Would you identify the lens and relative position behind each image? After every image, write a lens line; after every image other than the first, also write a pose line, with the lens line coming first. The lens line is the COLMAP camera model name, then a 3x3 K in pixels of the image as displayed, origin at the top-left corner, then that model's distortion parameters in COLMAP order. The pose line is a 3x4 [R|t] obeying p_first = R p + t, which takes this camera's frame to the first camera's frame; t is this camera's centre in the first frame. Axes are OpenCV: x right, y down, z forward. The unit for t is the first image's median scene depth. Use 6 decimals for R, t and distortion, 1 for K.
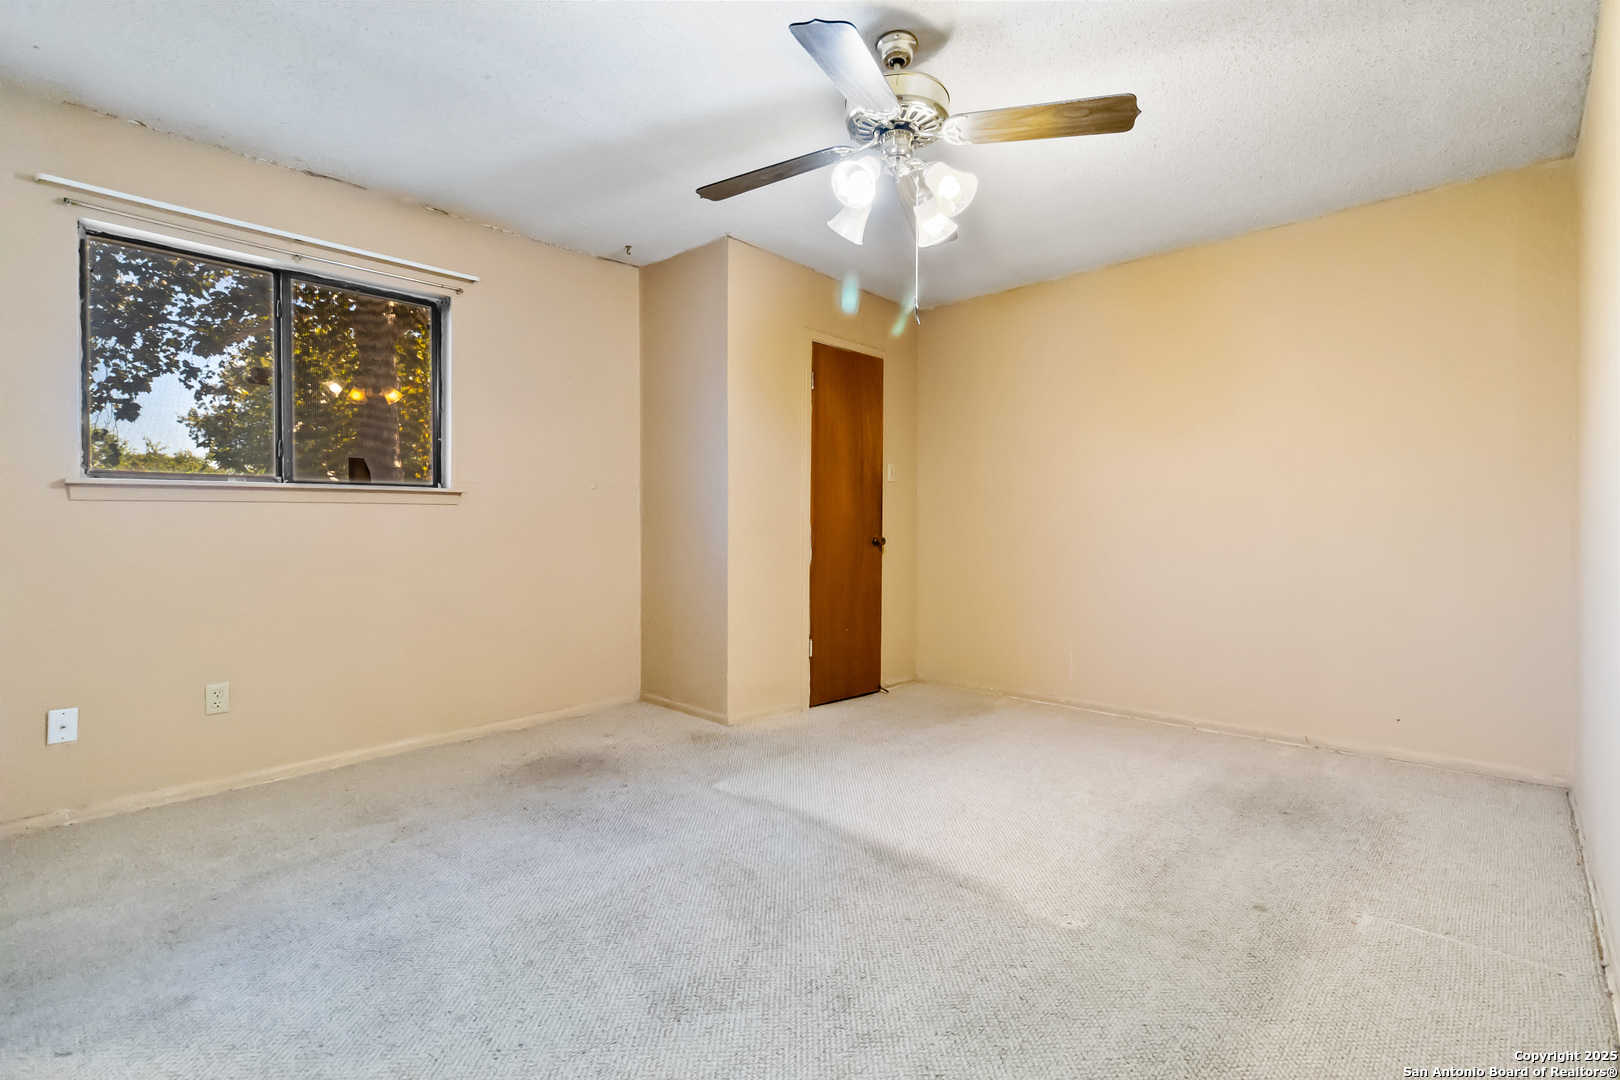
lens RADIAL K [[748.3, 0, 812.9], [0, 748.3, 512.2], [0, 0, 1]] dist [0.001331, 0.000591]
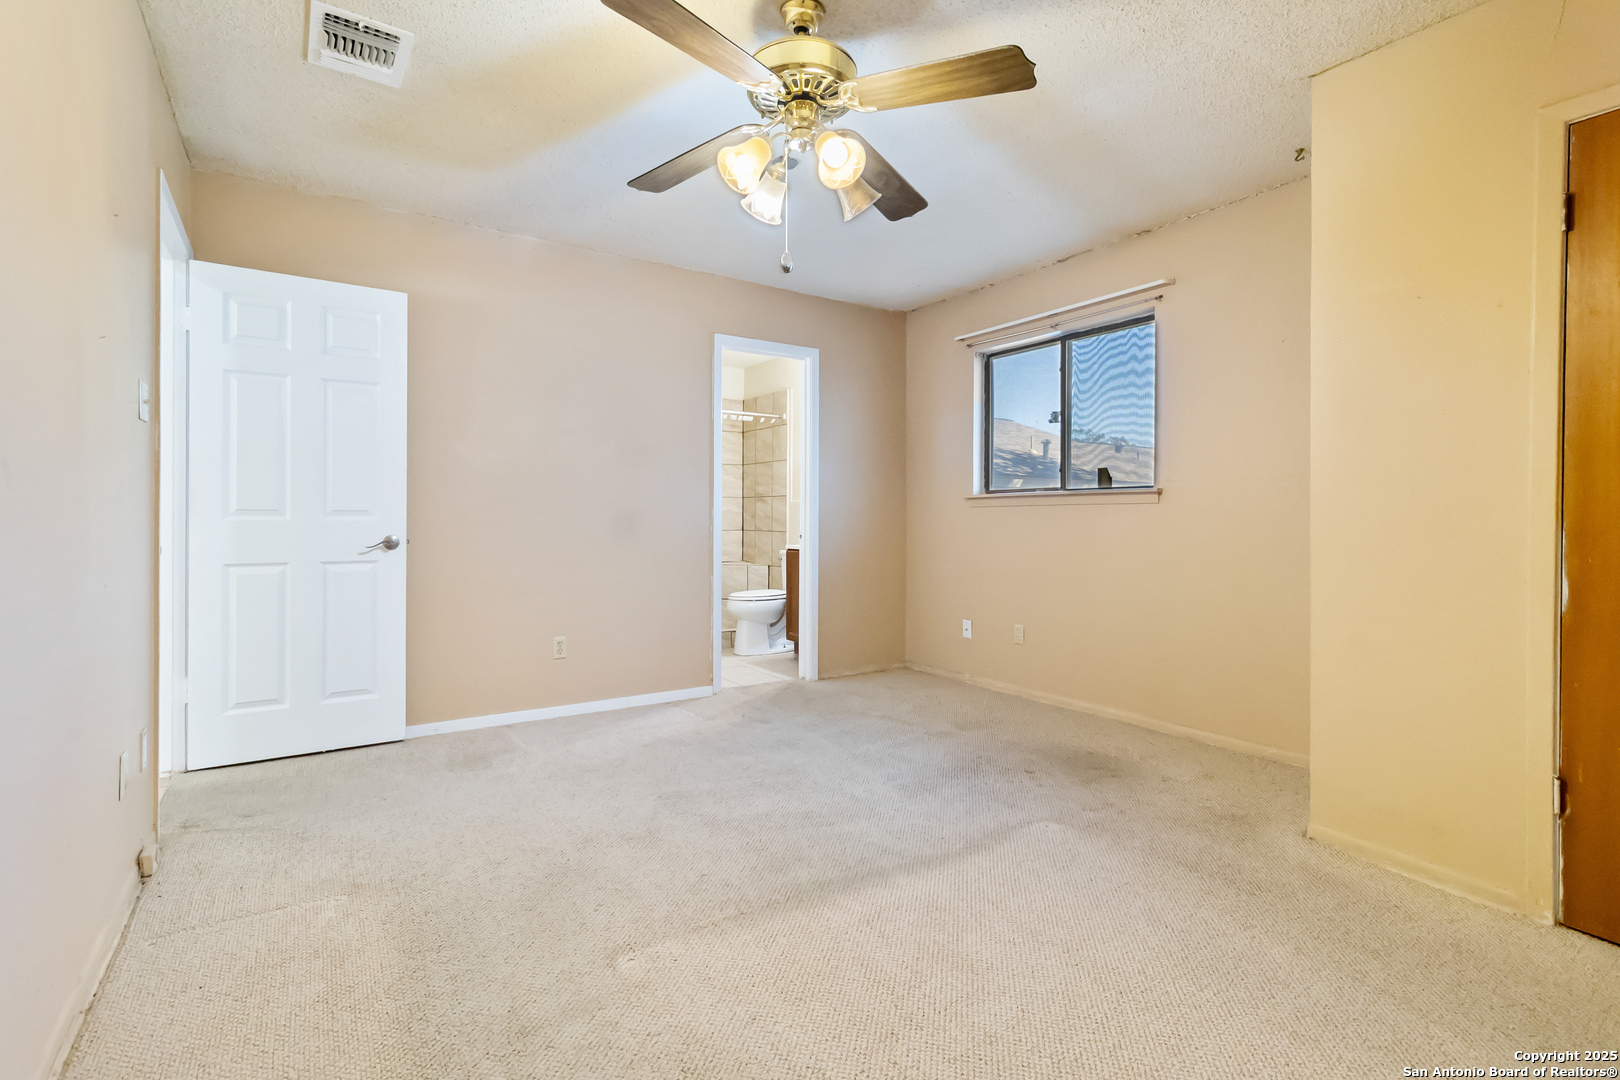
lens RADIAL K [[748.3, 0, 812.9], [0, 748.3, 512.2], [0, 0, 1]] dist [0.001331, 0.000591]
pose [[-0.237734, -0.007060, -0.971305, 0.694066], [0.010721, 0.999894, -0.009892, 0.007277], [0.971271, -0.012765, -0.237633, 0.831061]]
